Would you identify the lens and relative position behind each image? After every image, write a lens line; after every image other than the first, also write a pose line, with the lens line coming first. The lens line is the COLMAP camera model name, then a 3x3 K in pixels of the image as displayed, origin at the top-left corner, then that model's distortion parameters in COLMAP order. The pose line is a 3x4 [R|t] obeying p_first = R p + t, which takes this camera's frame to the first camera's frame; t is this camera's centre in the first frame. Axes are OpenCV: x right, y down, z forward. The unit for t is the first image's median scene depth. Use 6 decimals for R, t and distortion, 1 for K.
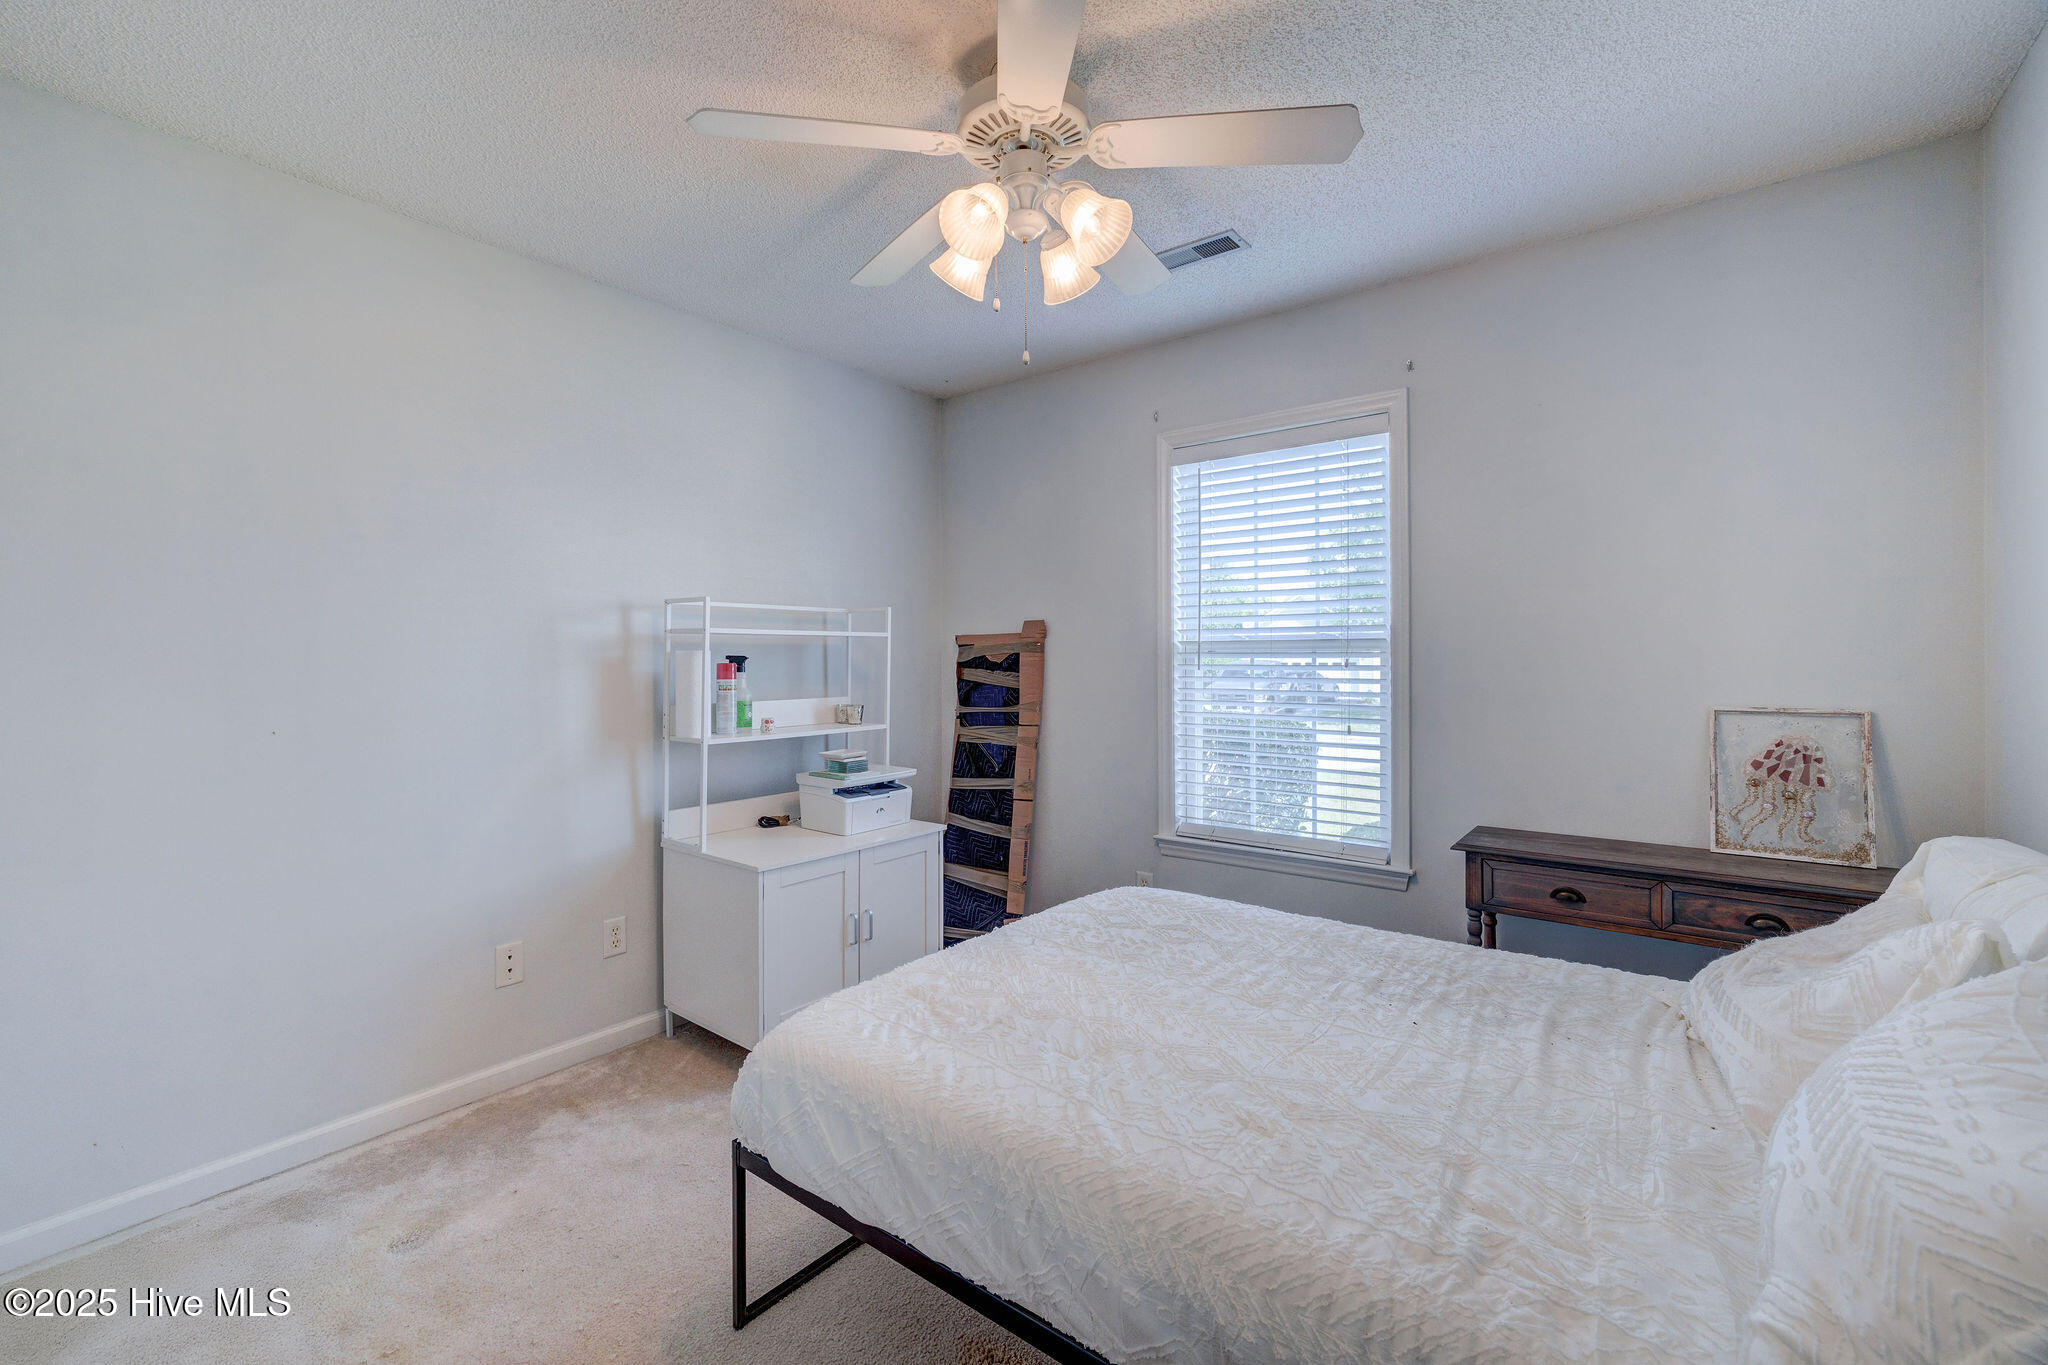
lens RADIAL K [[856.8, 0, 1017.3], [0, 856.8, 659.9], [0, 0, 1]] dist [0.026564, 0.000168]
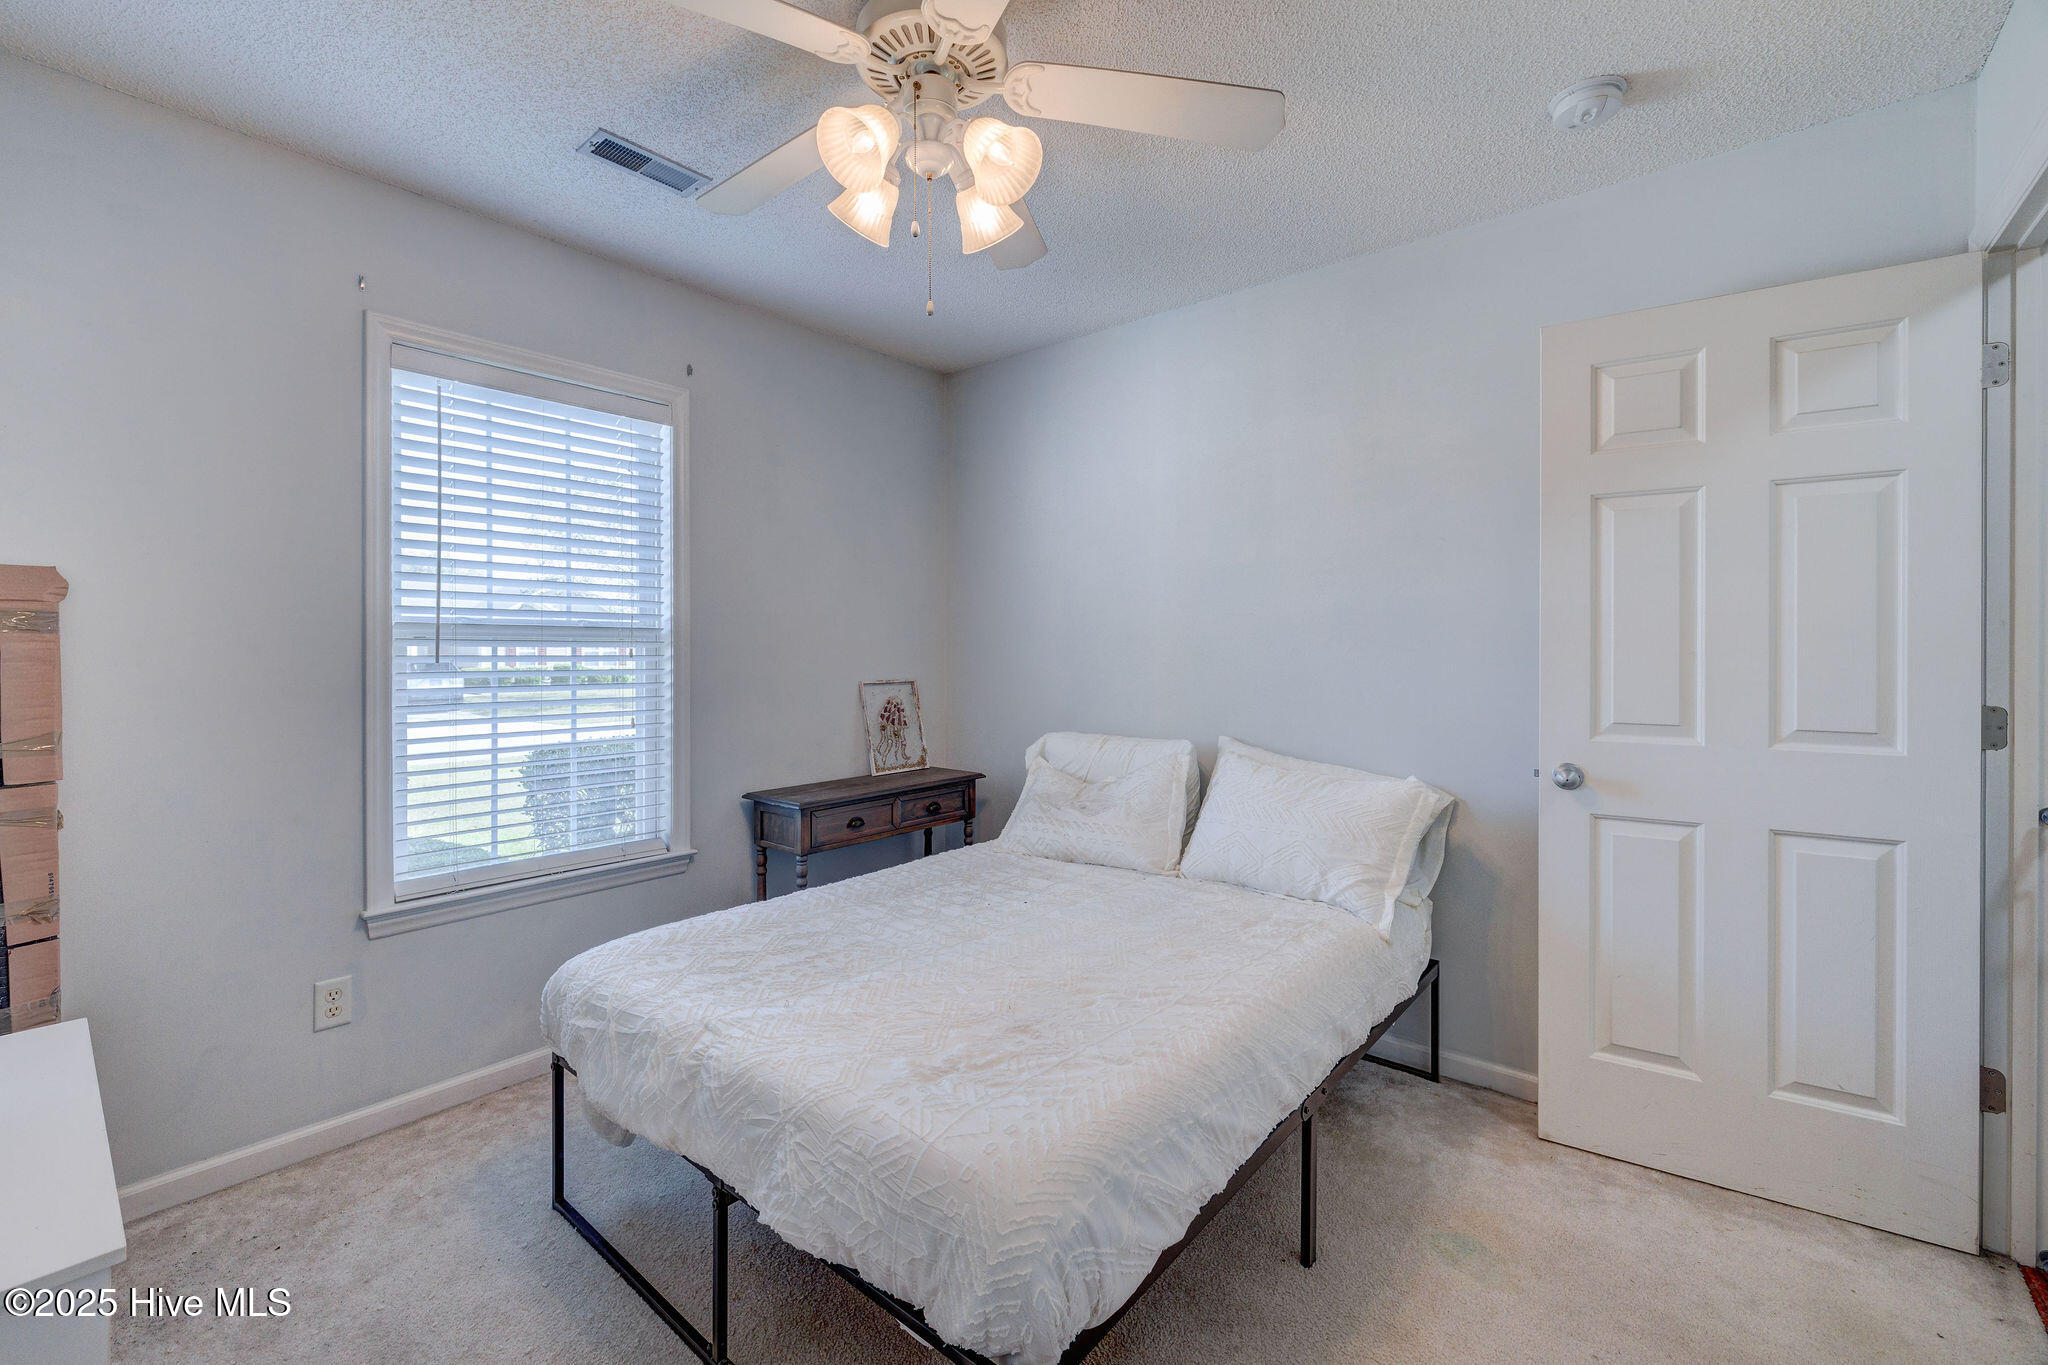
lens RADIAL K [[869.9, 0, 1009.5], [0, 869.9, 654.8], [0, 0, 1]] dist [-0.000310, -0.000088]
pose [[0.051026, -0.003595, 0.998691, -0.689683], [-0.000288, 0.999993, 0.003614, 0.002258], [-0.998697, -0.000472, 0.051025, 0.663502]]
